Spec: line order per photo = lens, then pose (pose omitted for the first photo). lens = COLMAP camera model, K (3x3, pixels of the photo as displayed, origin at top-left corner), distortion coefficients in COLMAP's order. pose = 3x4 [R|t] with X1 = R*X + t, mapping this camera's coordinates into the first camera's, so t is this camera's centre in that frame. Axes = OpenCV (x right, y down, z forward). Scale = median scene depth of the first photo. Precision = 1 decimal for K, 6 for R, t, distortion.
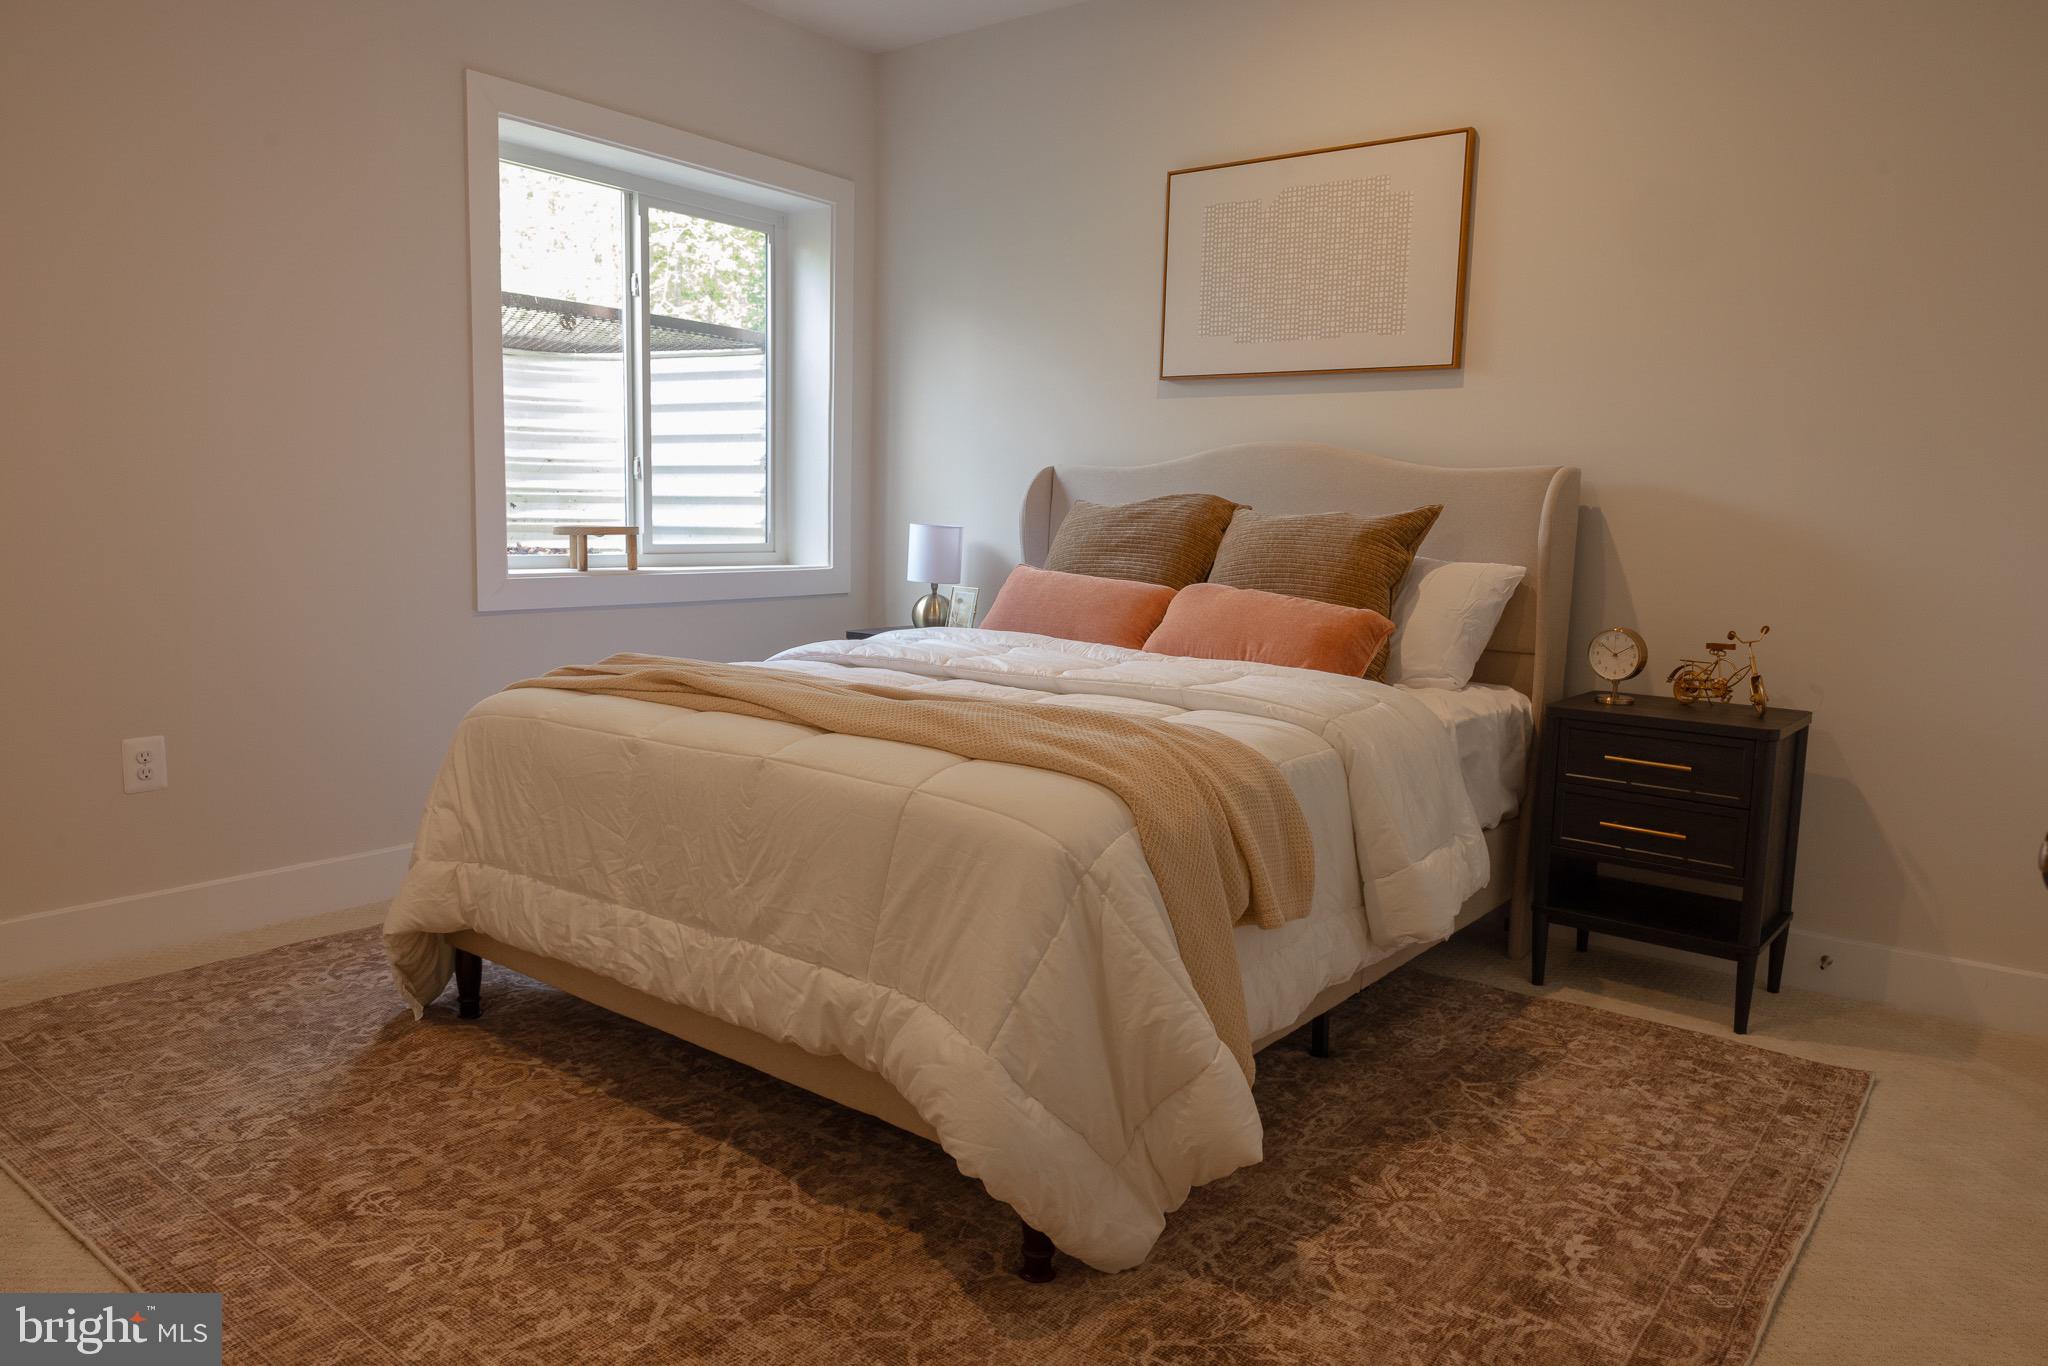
lens RADIAL K [[1365.4, 0, 1026.3], [0, 1365.4, 679.5], [0, 0, 1]] dist [0.001736, 0.001598]
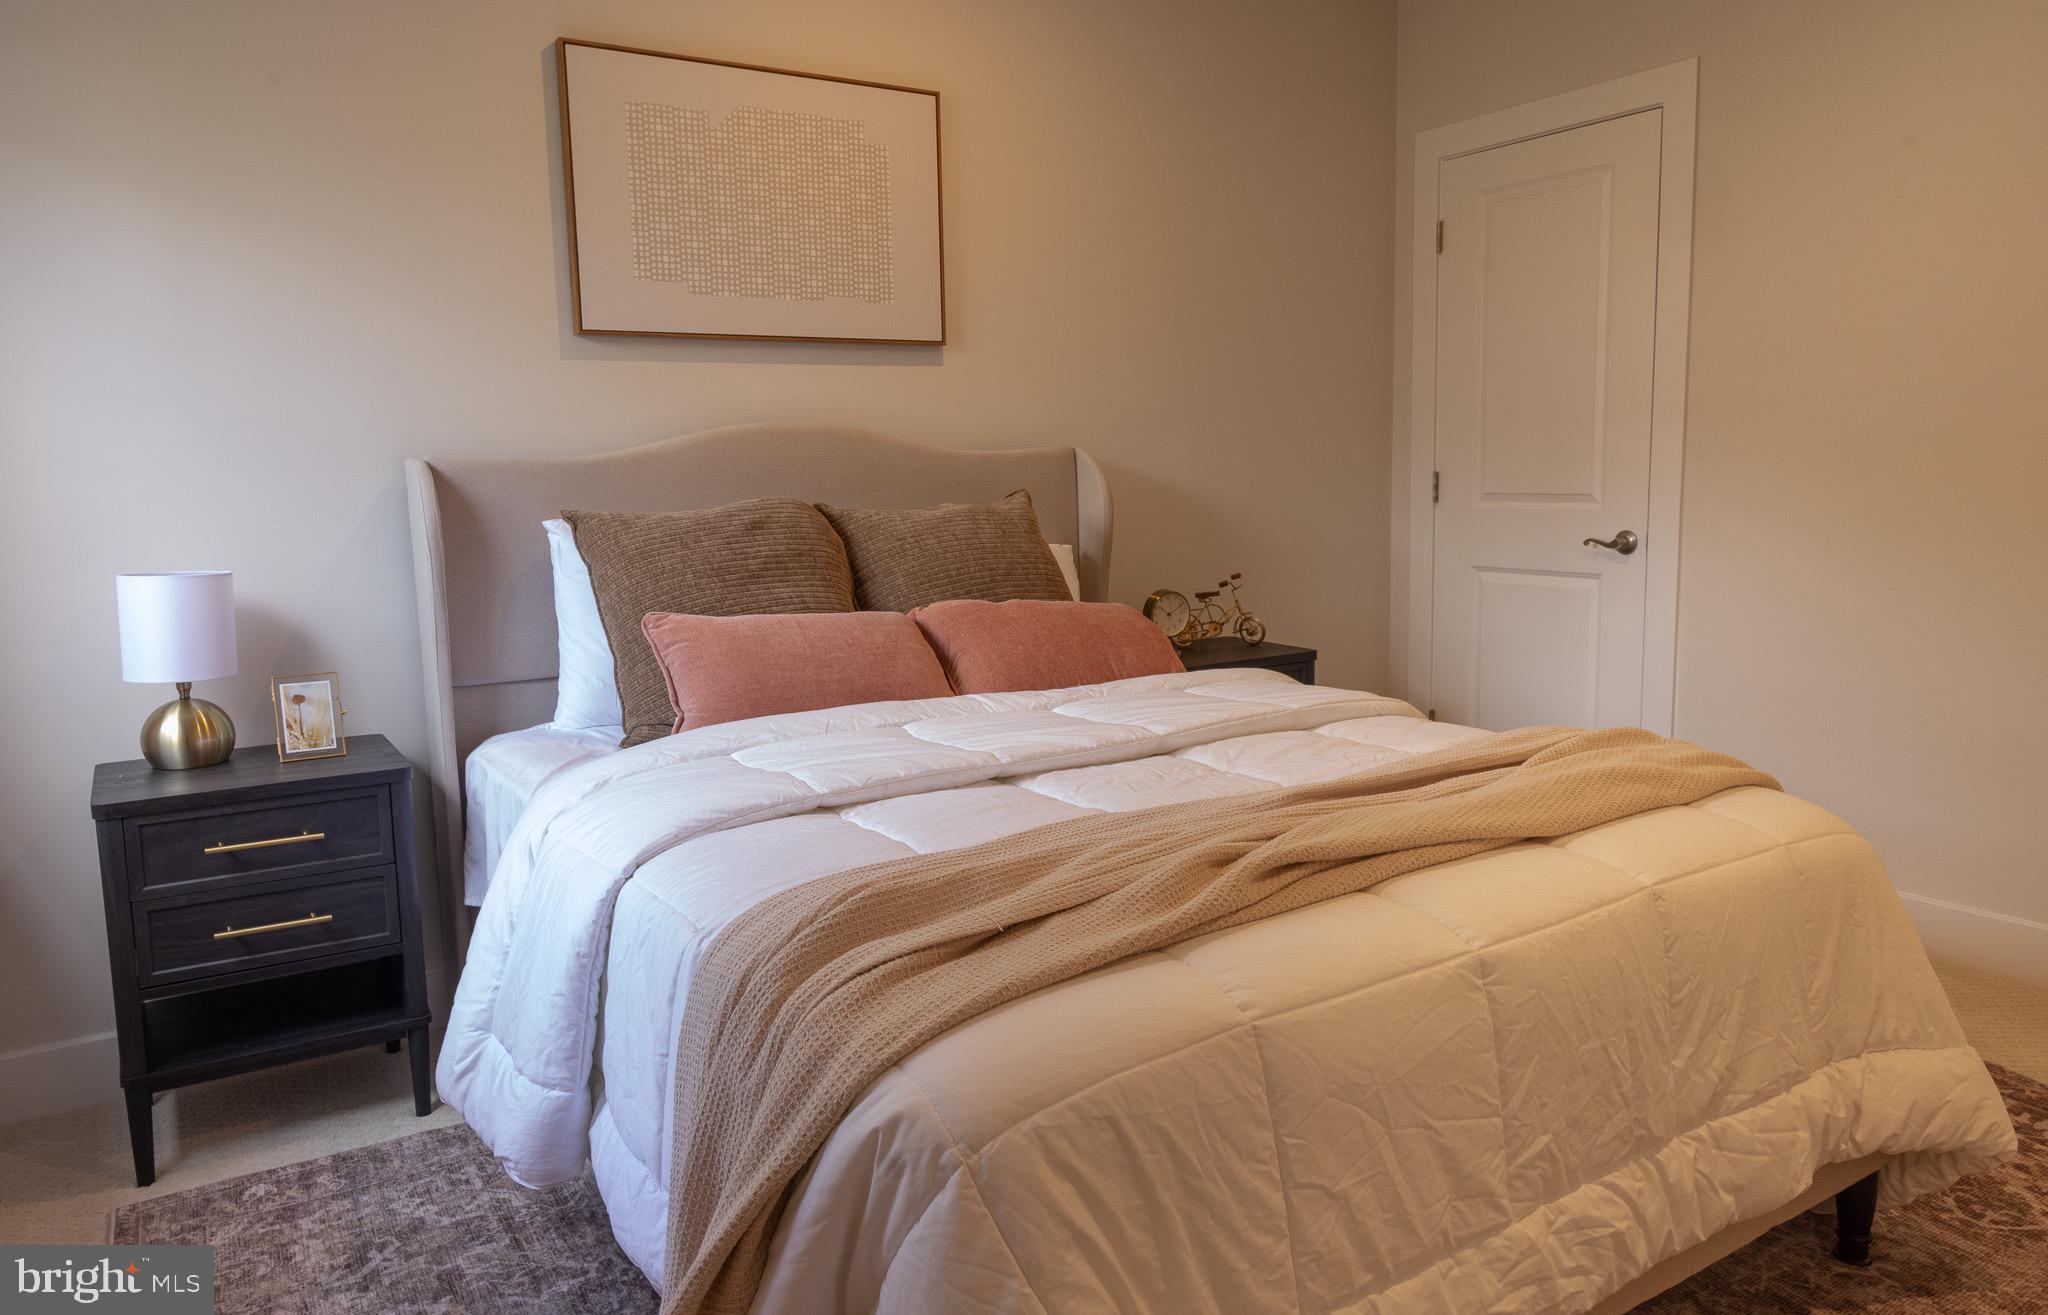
lens RADIAL K [[1366.2, 0, 1024.0], [0, 1366.2, 657.5], [0, 0, 1]] dist [-0.007015, -0.002269]
pose [[0.343615, -0.166003, 0.924322, -0.578021], [0.157346, 0.980516, 0.117601, -0.118611], [-0.925835, 0.105029, 0.363040, 0.628002]]
